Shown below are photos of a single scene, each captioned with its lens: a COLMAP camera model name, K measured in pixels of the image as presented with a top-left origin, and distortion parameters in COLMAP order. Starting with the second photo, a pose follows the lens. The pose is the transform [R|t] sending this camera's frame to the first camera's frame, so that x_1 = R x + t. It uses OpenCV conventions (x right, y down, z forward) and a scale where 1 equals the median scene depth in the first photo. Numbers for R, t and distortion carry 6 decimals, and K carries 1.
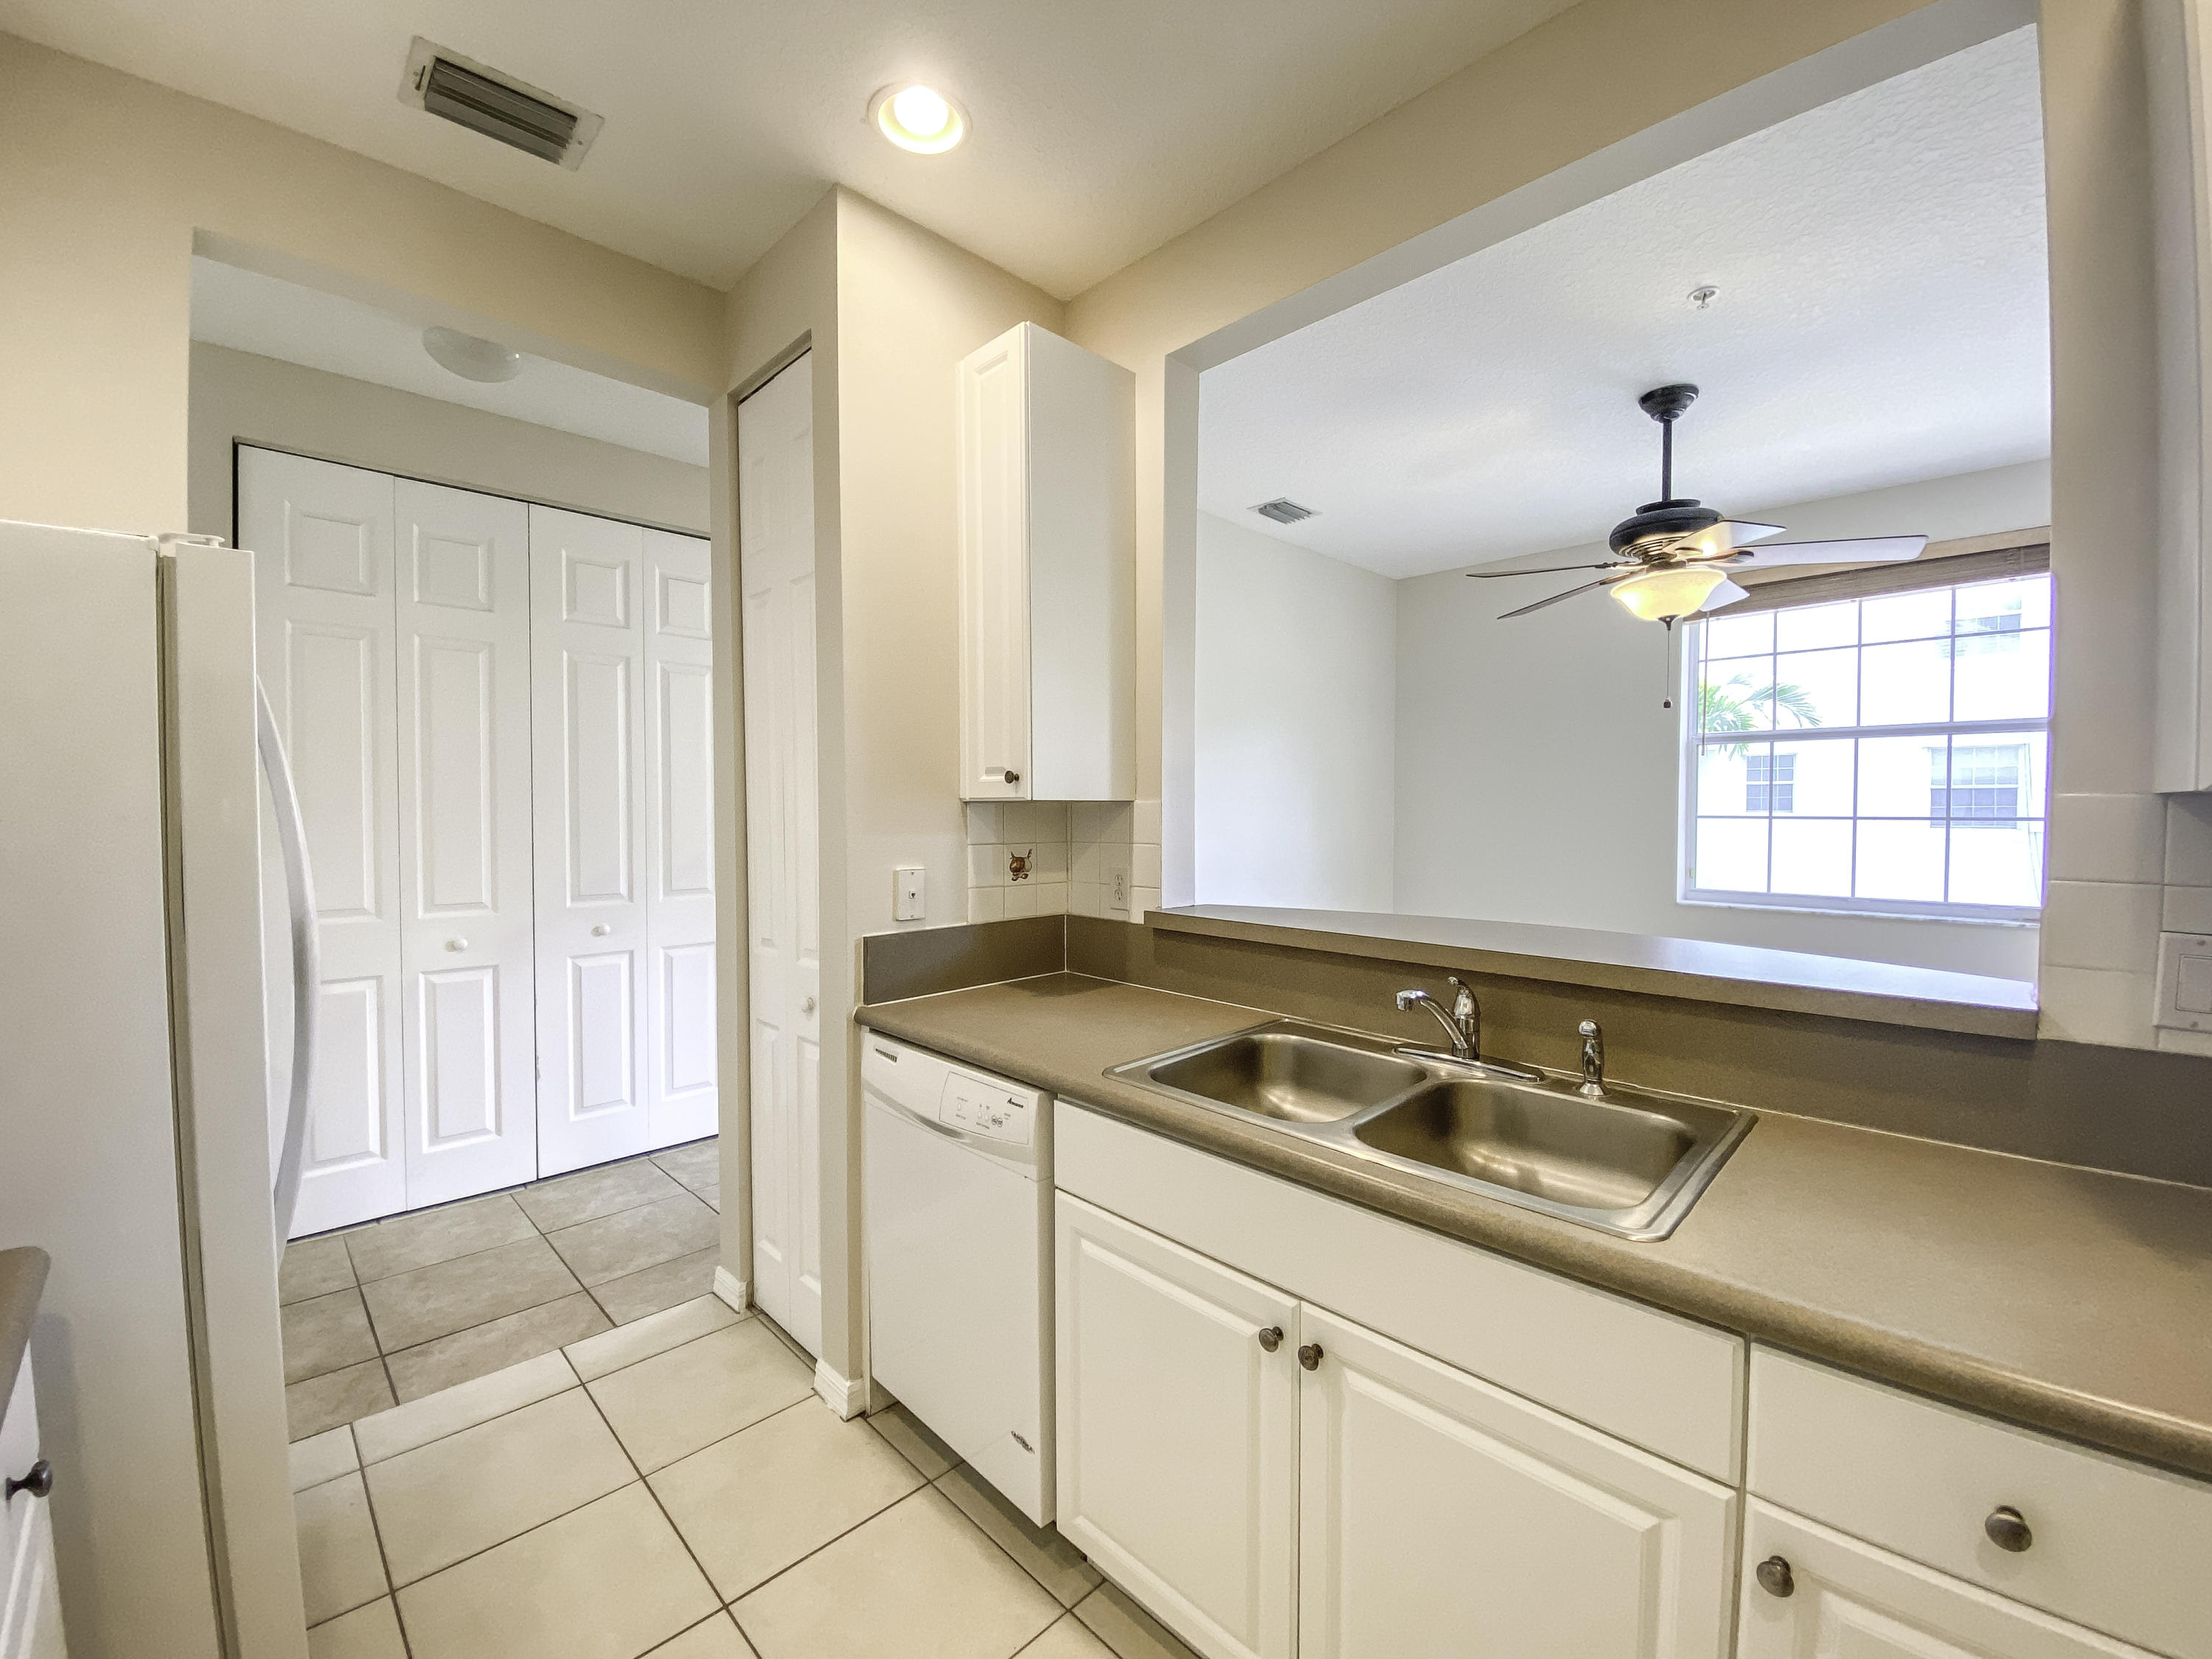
lens RADIAL K [[903.3, 0, 1106.0], [0, 903.3, 829.5], [0, 0, 1]] dist [-0.014193, -0.000119]
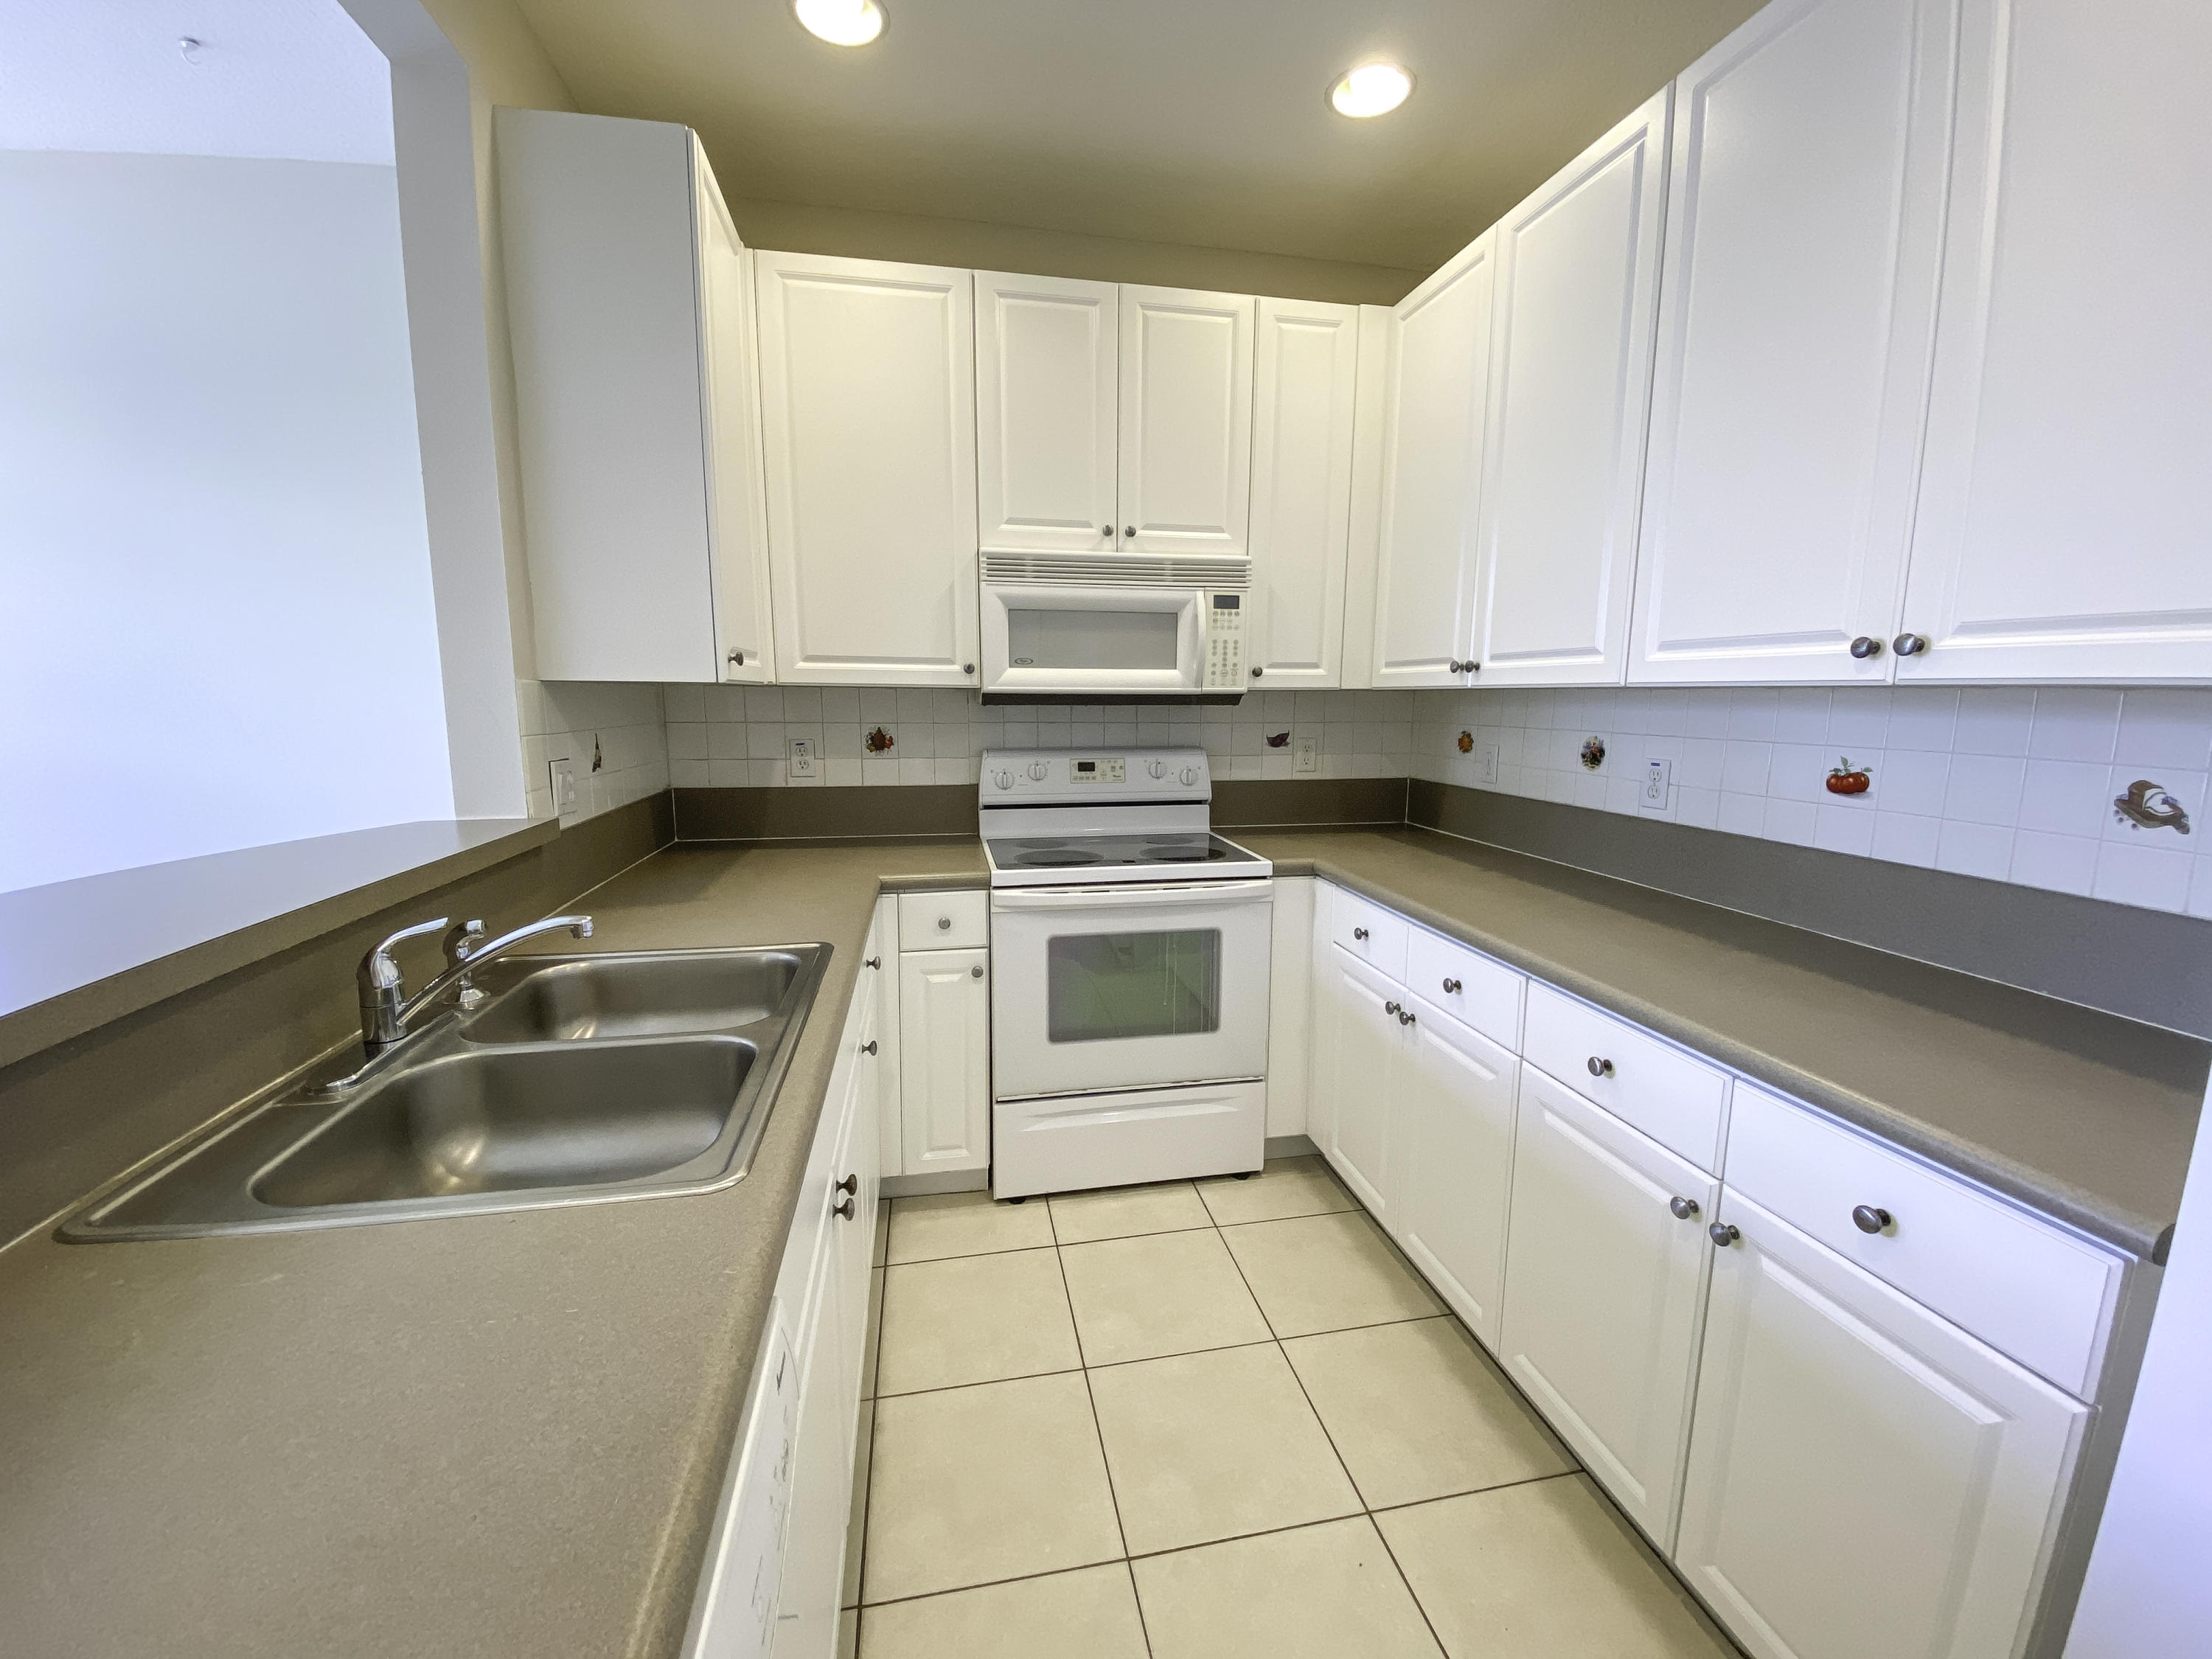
lens RADIAL K [[903.3, 0, 1106.0], [0, 903.3, 829.5], [0, 0, 1]] dist [-0.014193, -0.000119]
pose [[0.827123, 0.075767, -0.556890, 0.250332], [-0.004980, 0.991820, 0.127545, 0.001340], [0.561998, -0.102722, 0.820735, -0.261684]]
